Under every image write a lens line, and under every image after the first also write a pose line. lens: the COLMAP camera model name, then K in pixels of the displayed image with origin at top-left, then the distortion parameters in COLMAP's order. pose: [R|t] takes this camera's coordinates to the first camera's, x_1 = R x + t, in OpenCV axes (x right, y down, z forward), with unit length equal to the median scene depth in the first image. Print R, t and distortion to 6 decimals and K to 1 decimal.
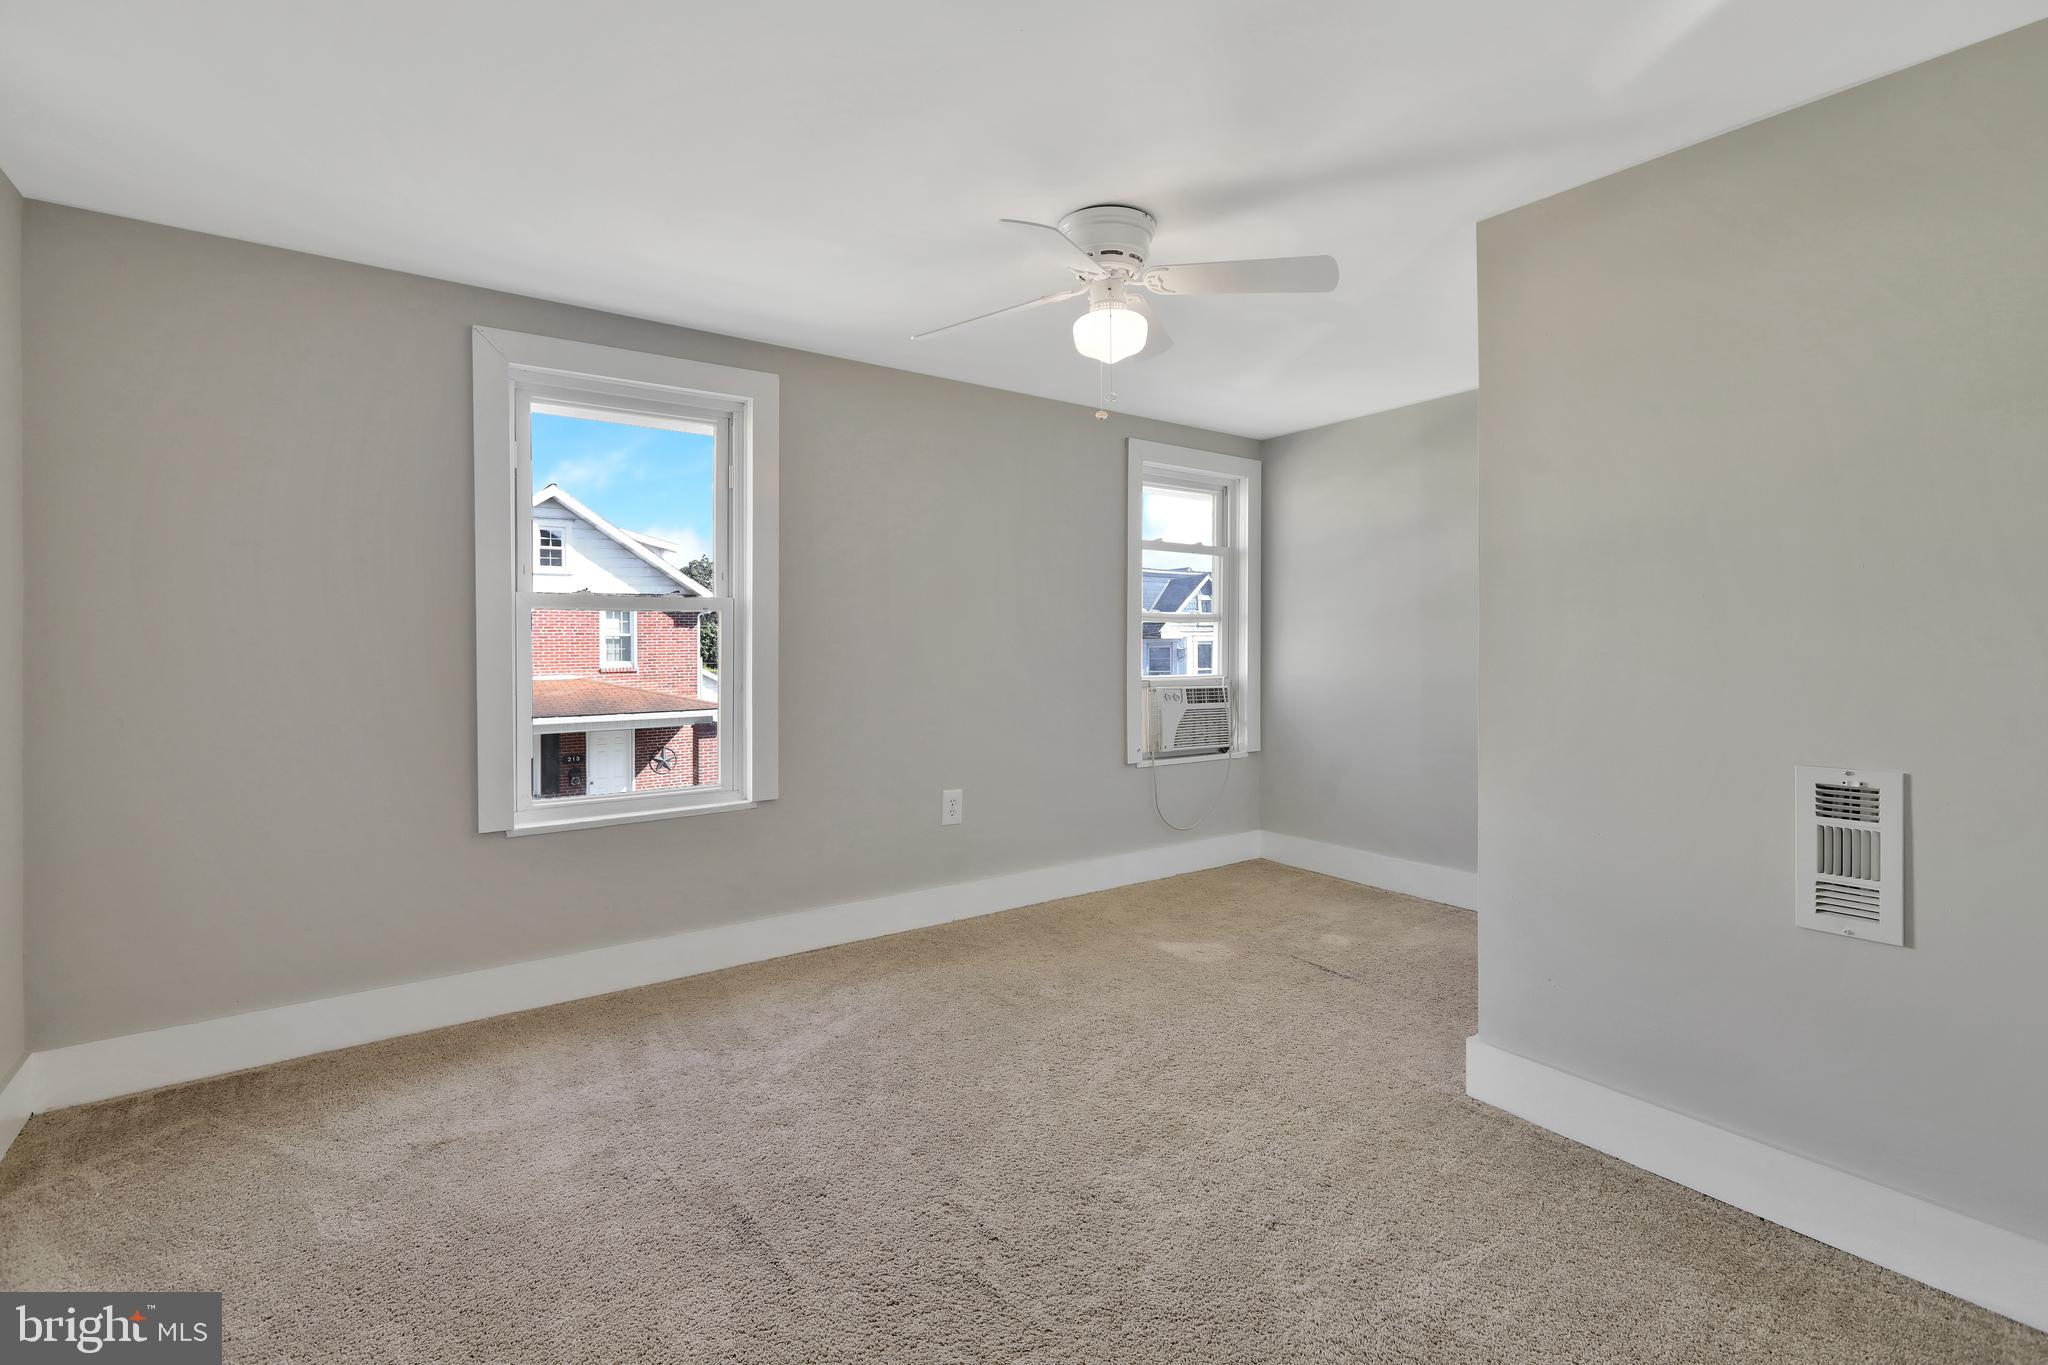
lens RADIAL K [[921.6, 0, 1021.8], [0, 921.6, 642.8], [0, 0, 1]] dist [0.001132, -0.000390]
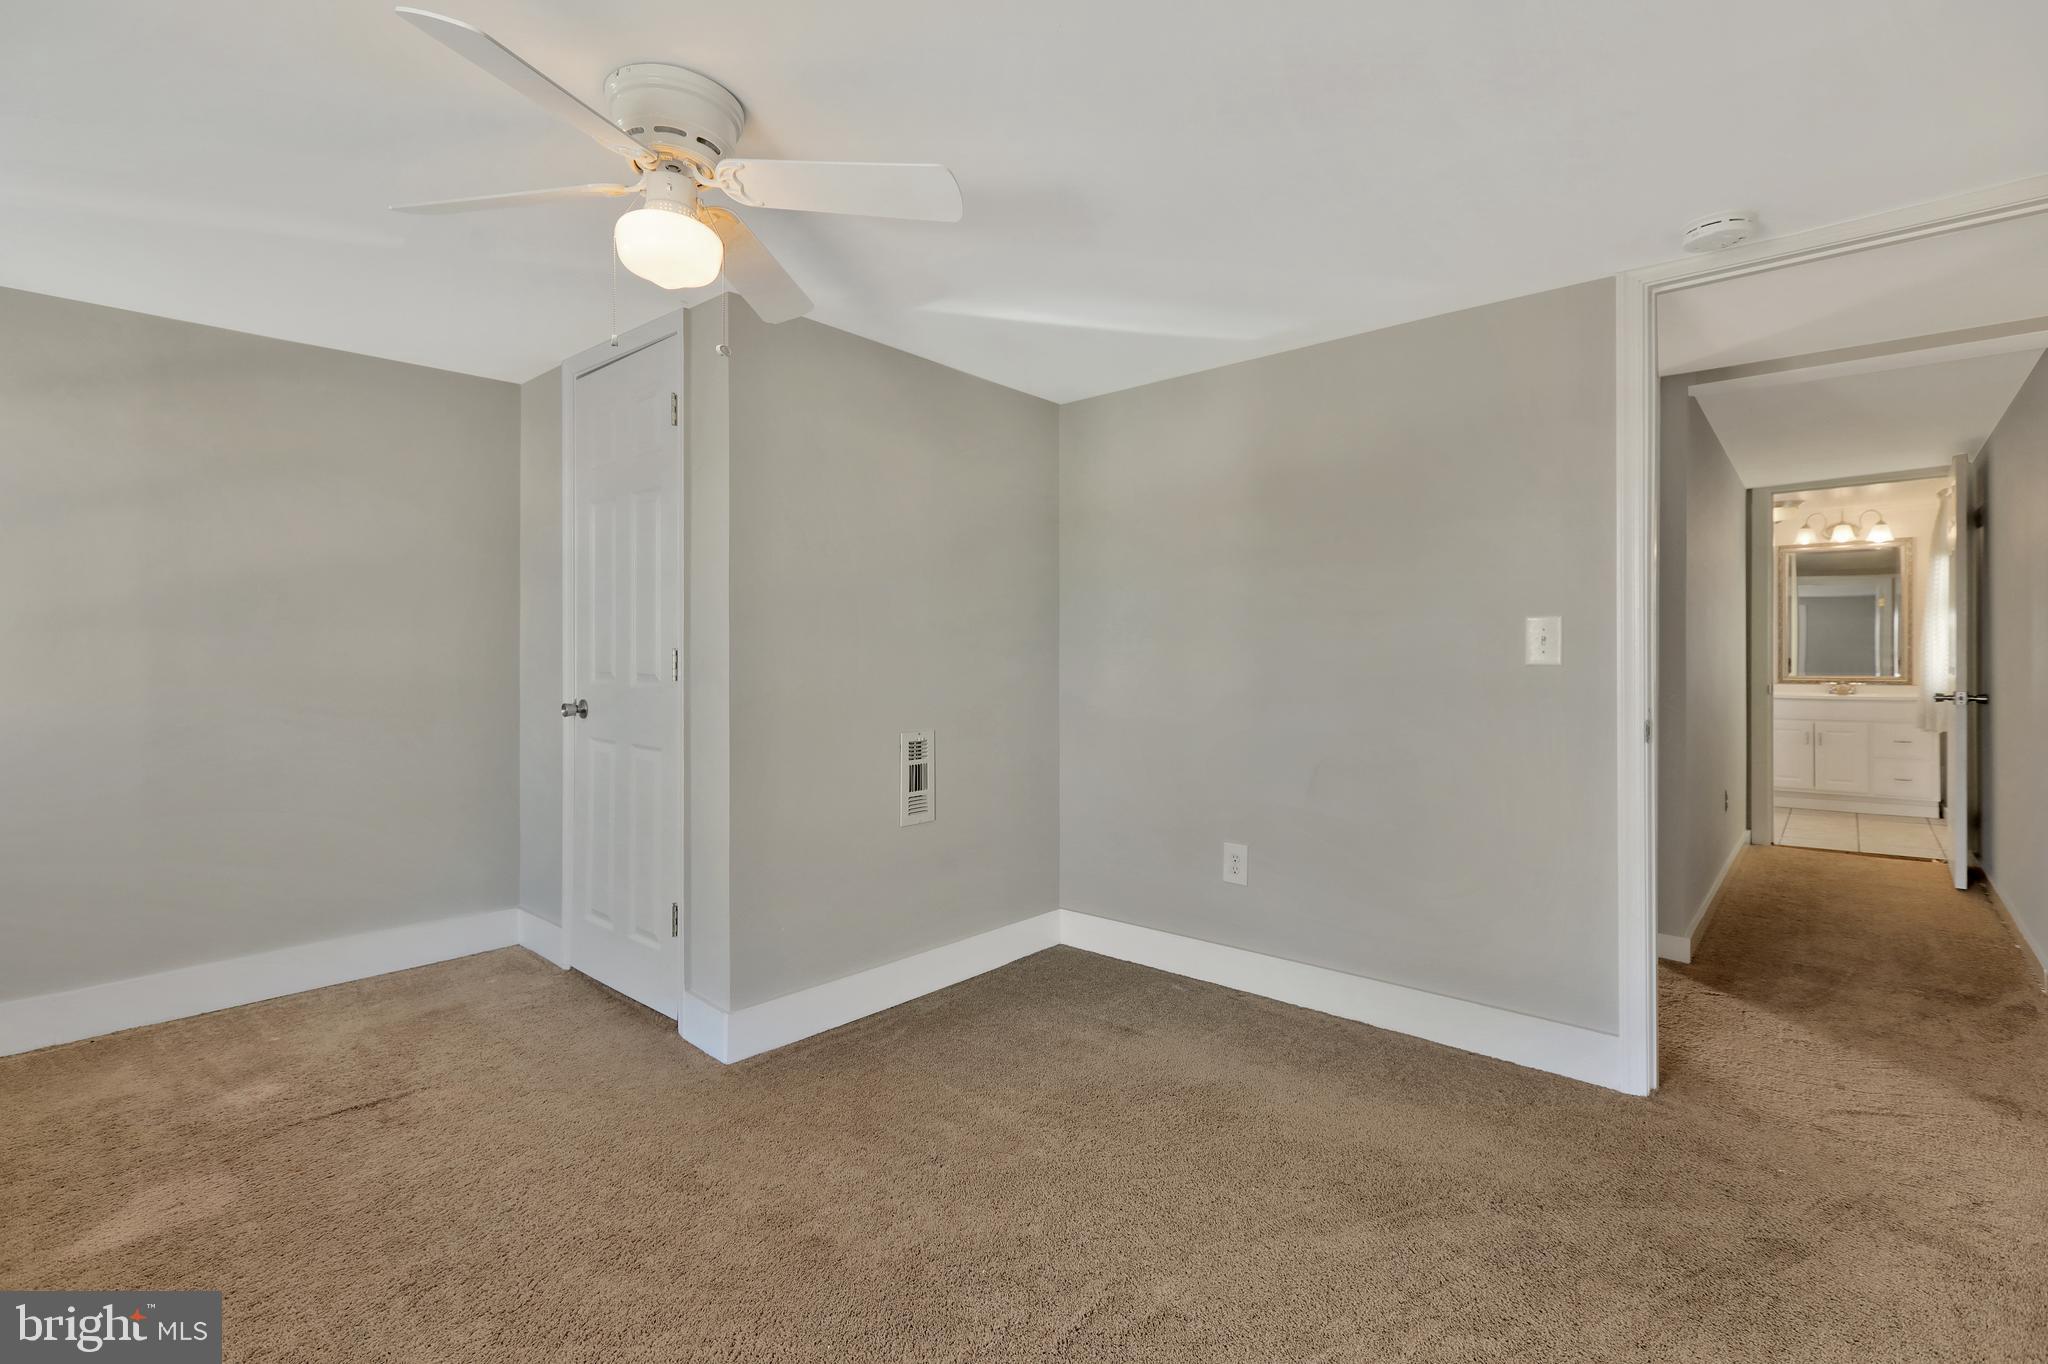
lens RADIAL K [[917.2, 0, 1019.0], [0, 917.2, 661.0], [0, 0, 1]] dist [0.001432, 0.000464]
pose [[-0.205615, -0.004540, 0.978622, -0.786390], [-0.001730, 0.999989, 0.004275, -0.008529], [-0.978631, -0.000814, -0.205621, 1.017888]]
